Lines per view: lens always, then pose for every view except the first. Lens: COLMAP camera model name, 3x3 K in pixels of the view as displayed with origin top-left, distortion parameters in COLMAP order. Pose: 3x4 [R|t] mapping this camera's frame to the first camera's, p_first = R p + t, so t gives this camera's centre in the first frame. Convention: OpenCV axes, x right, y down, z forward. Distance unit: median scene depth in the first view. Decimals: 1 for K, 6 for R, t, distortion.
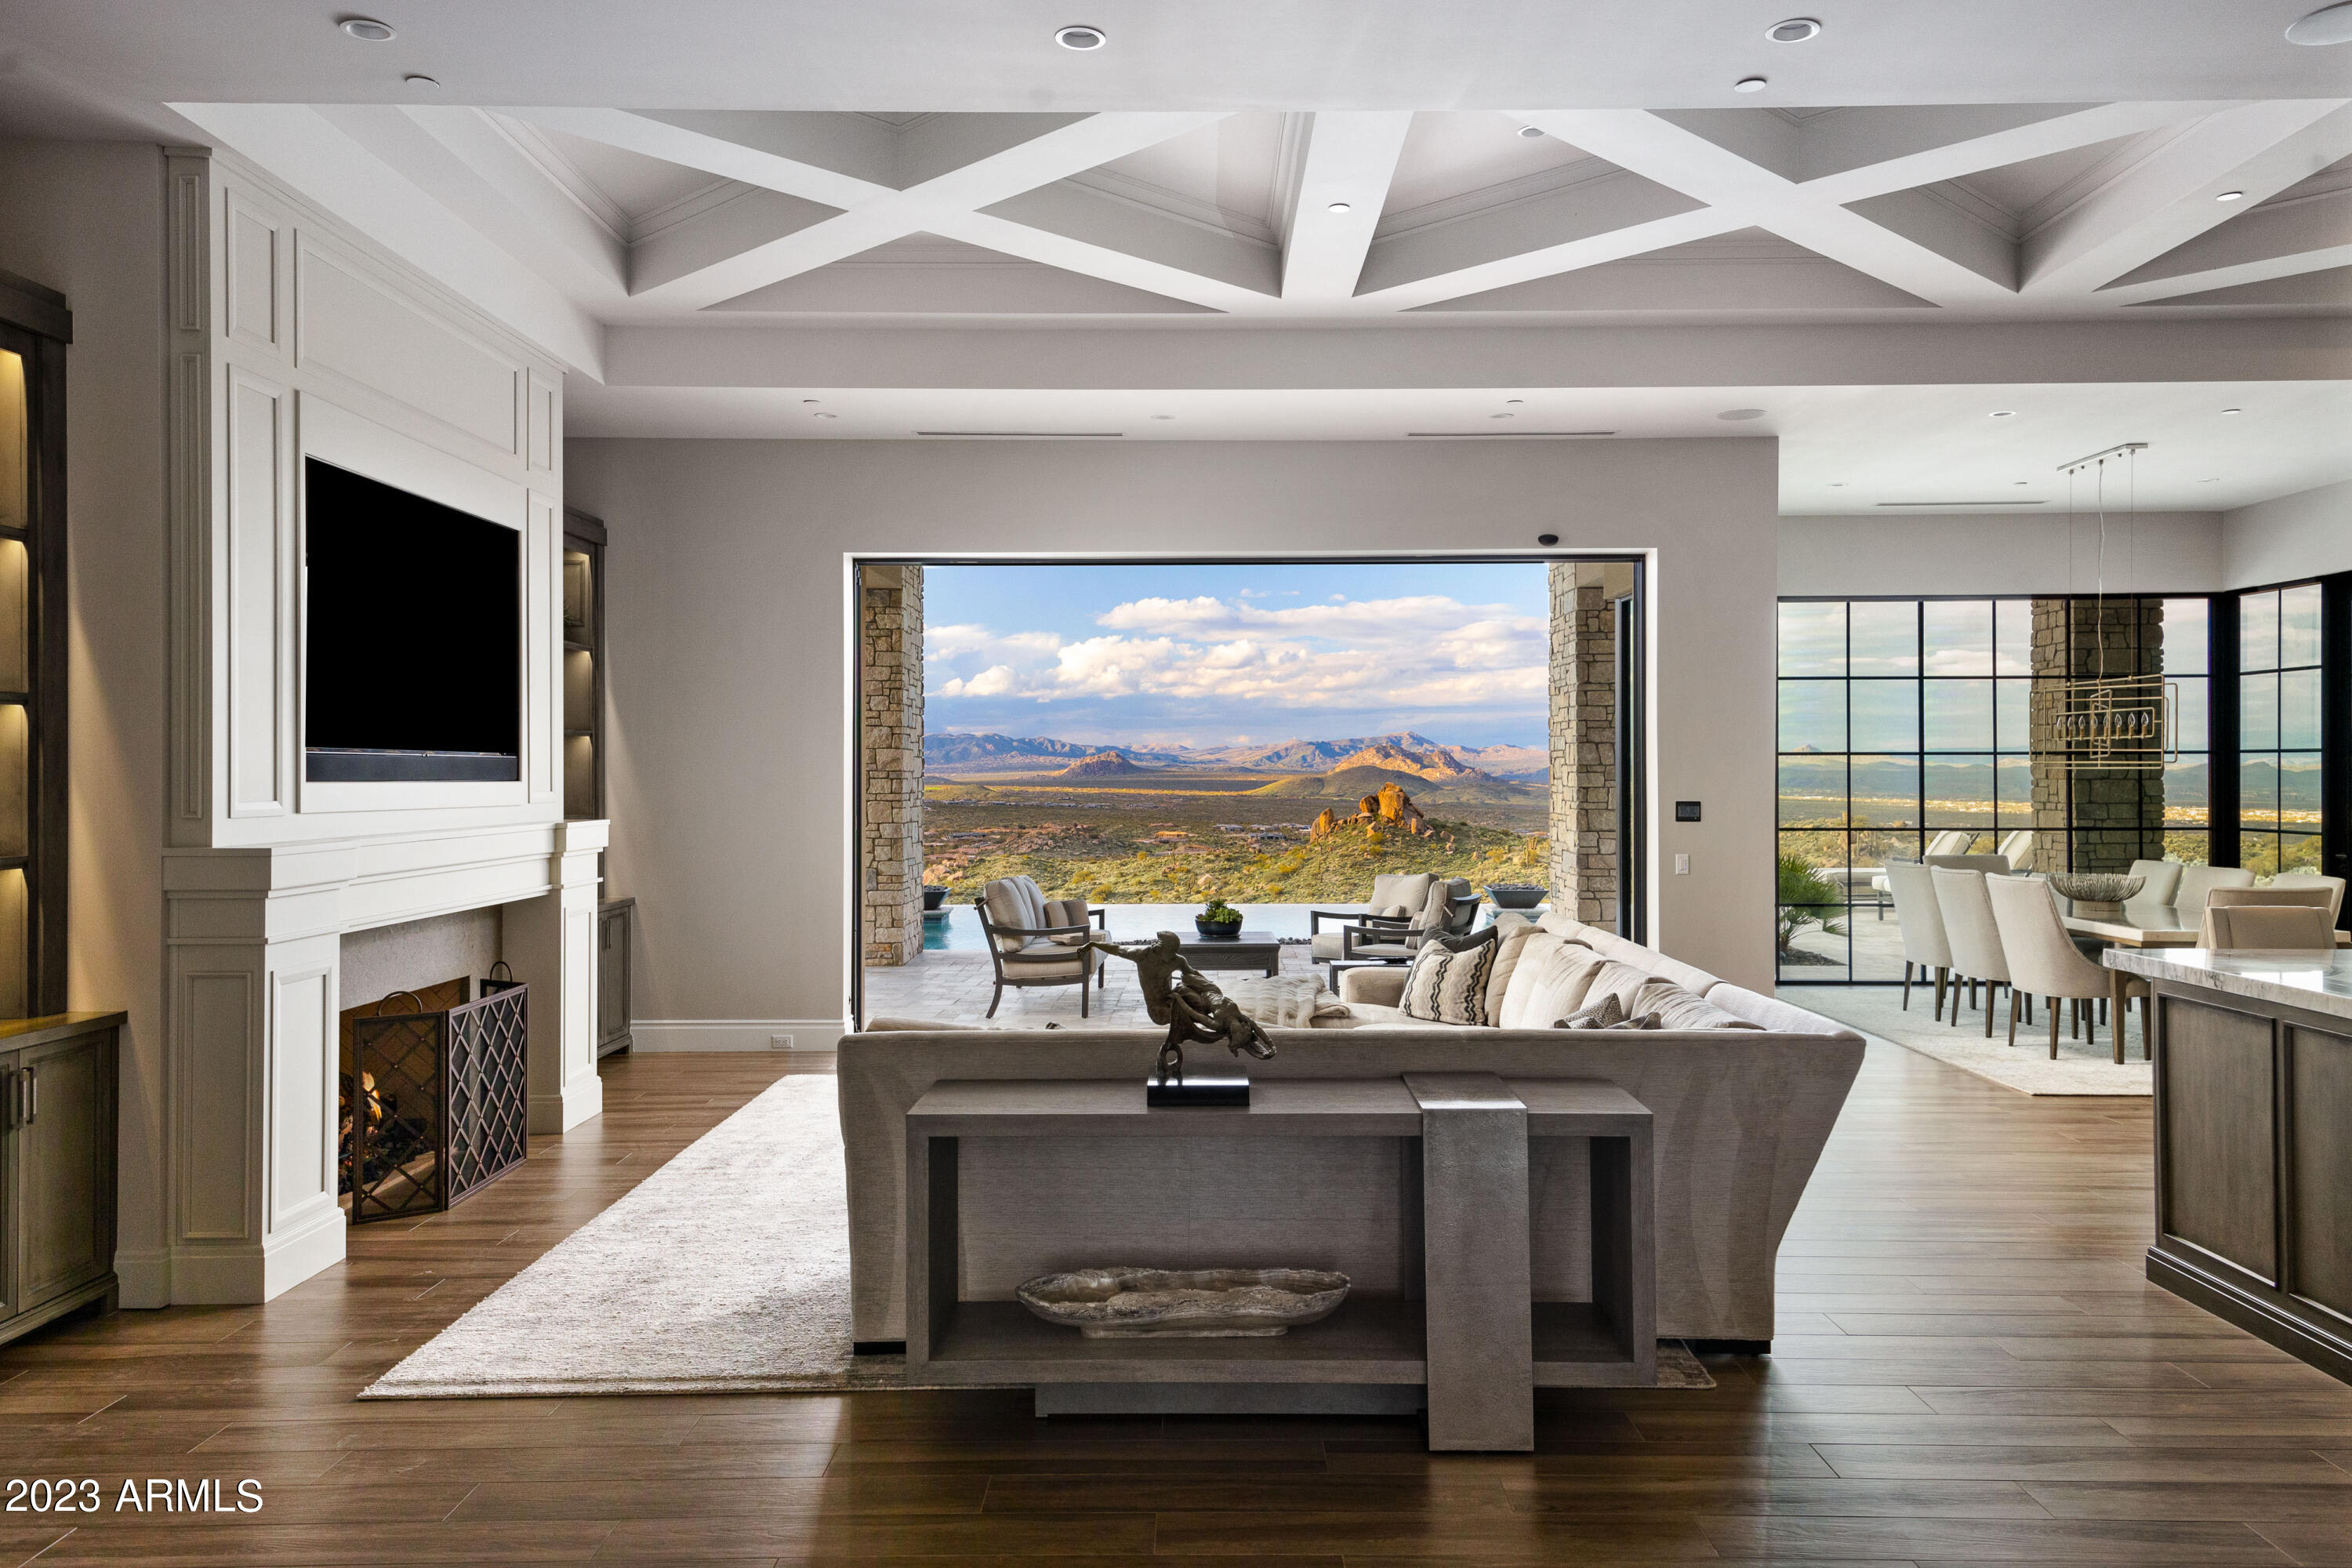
lens RADIAL K [[1672.2, 0, 1184.1], [0, 1672.2, 798.4], [0, 0, 1]] dist [0.061509, 0.003298]
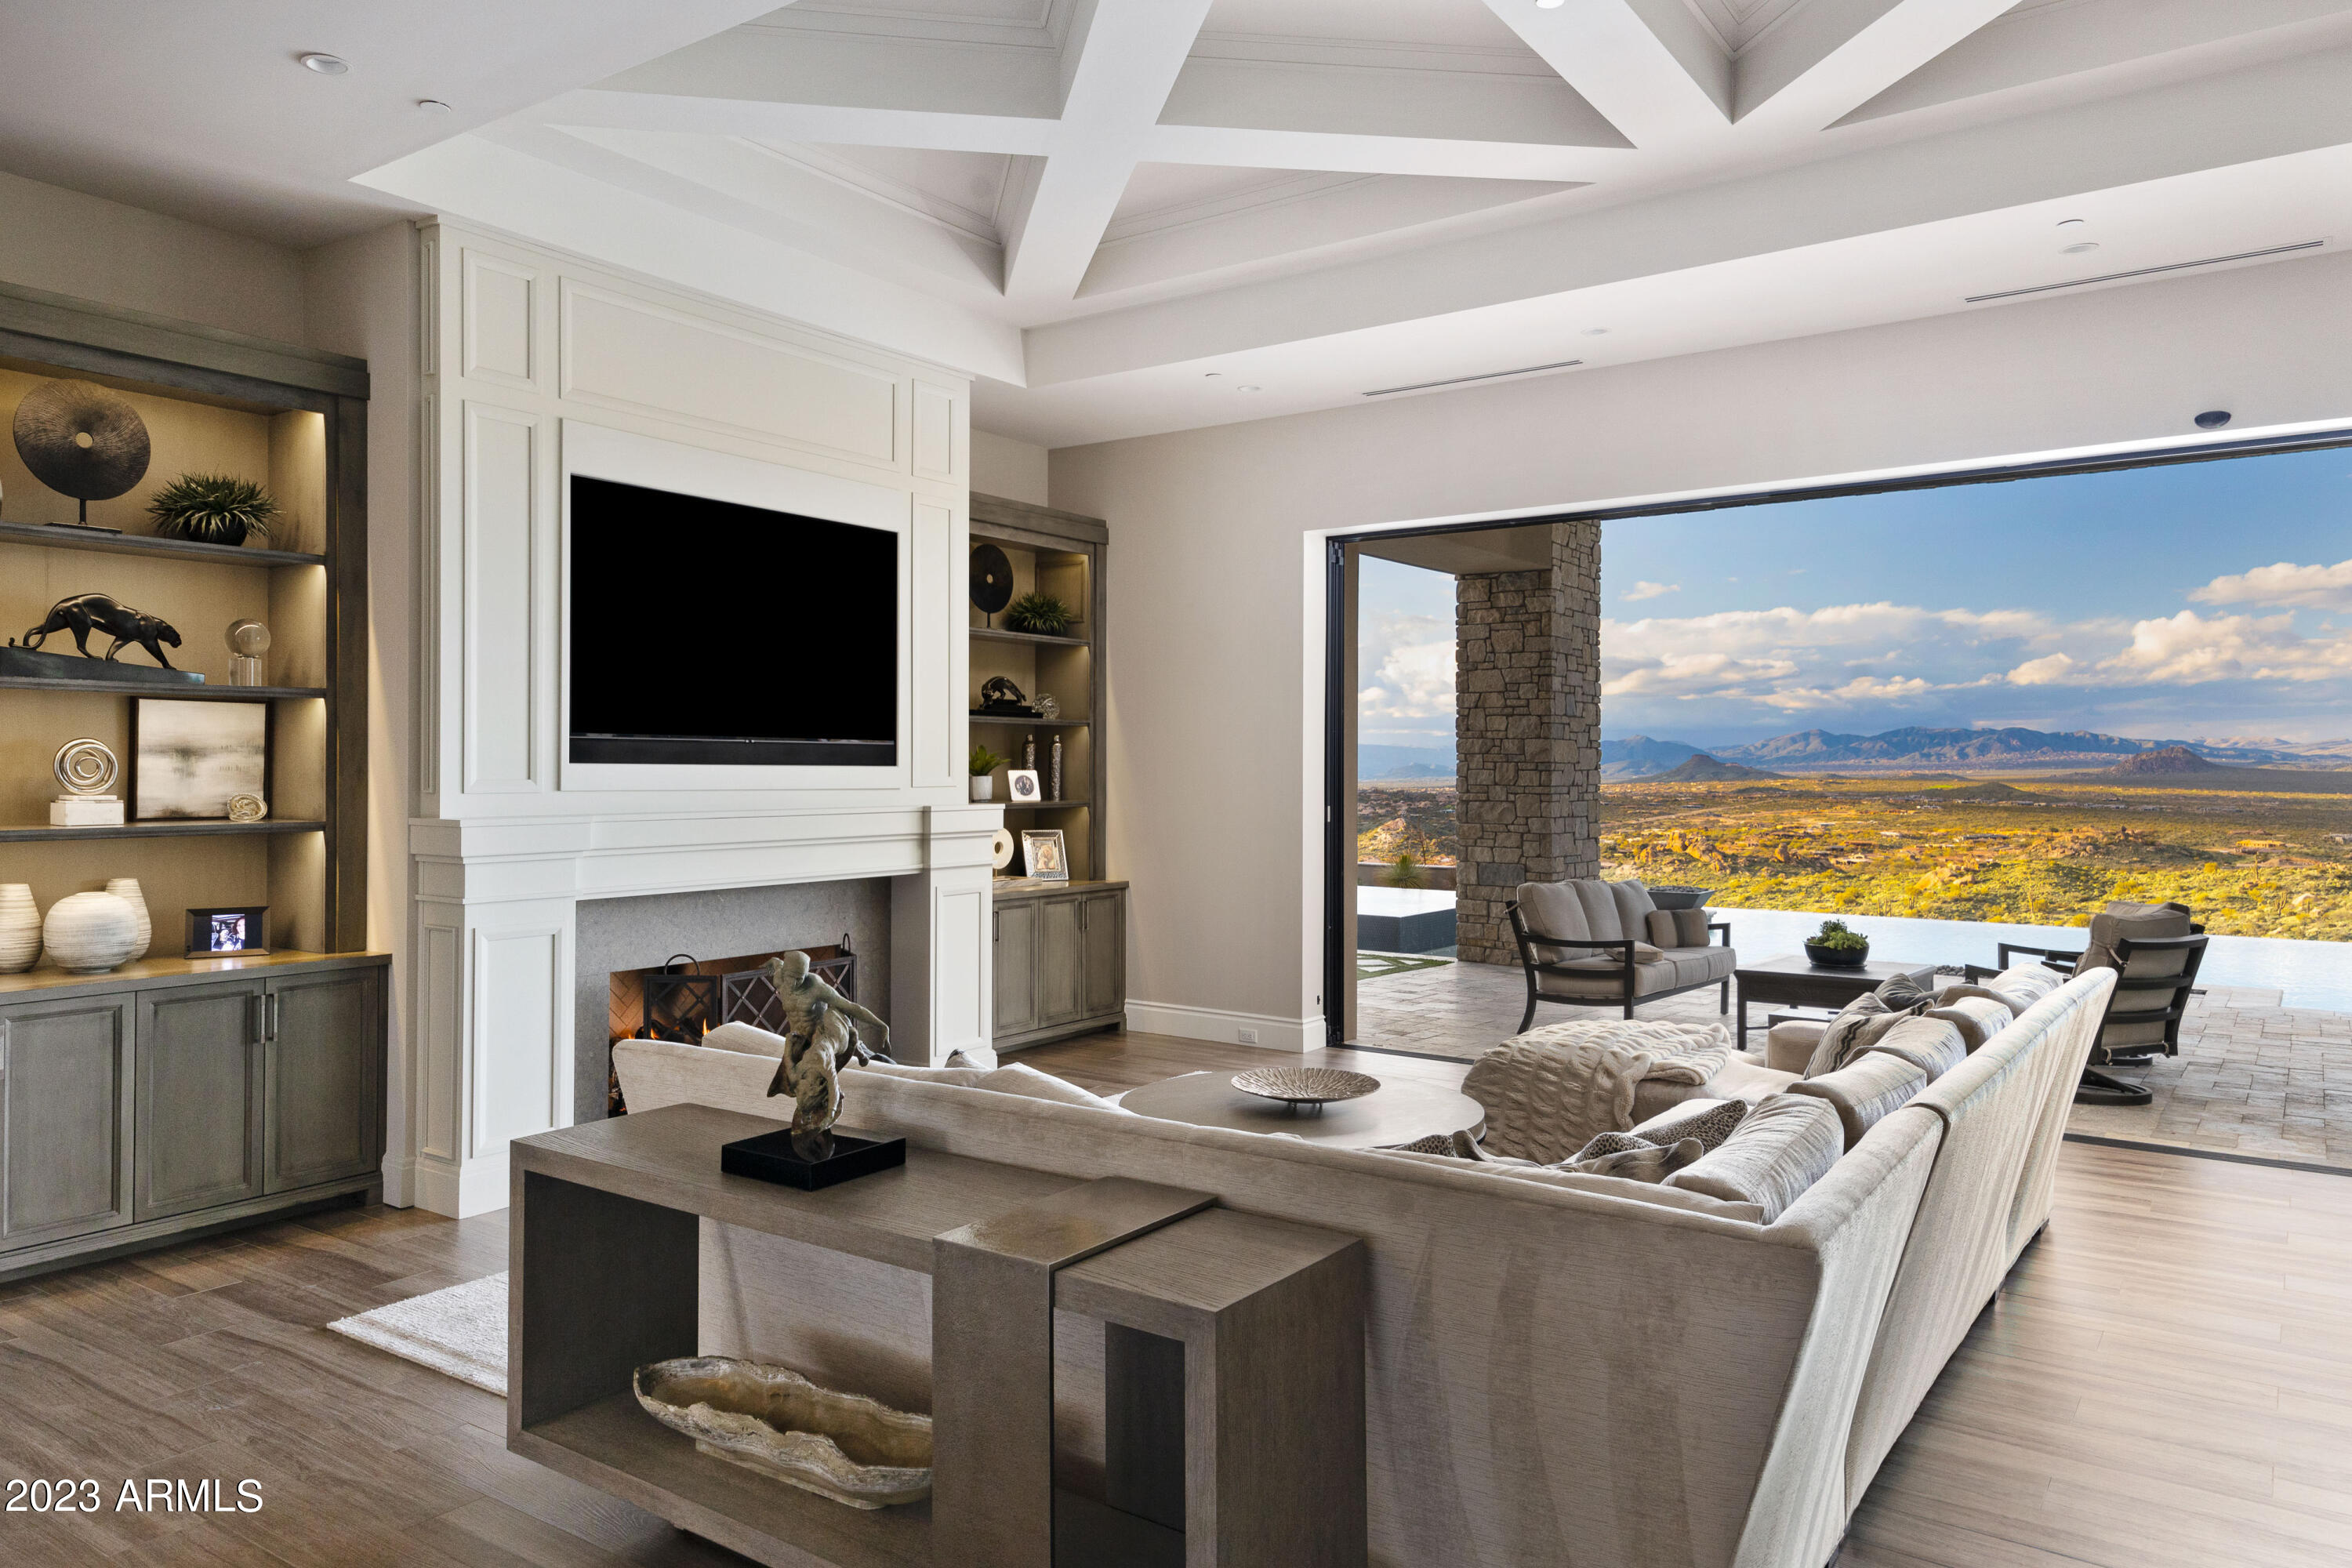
lens RADIAL K [[1571.6, 0, 1155.3], [0, 1571.6, 783.1], [0, 0, 1]] dist [0.060891, 0.001554]
pose [[0.811712, 0.010922, -0.583956, 0.218463], [-0.014504, 0.999894, -0.001460, -0.000249], [0.583878, 0.009654, 0.811784, 0.194080]]
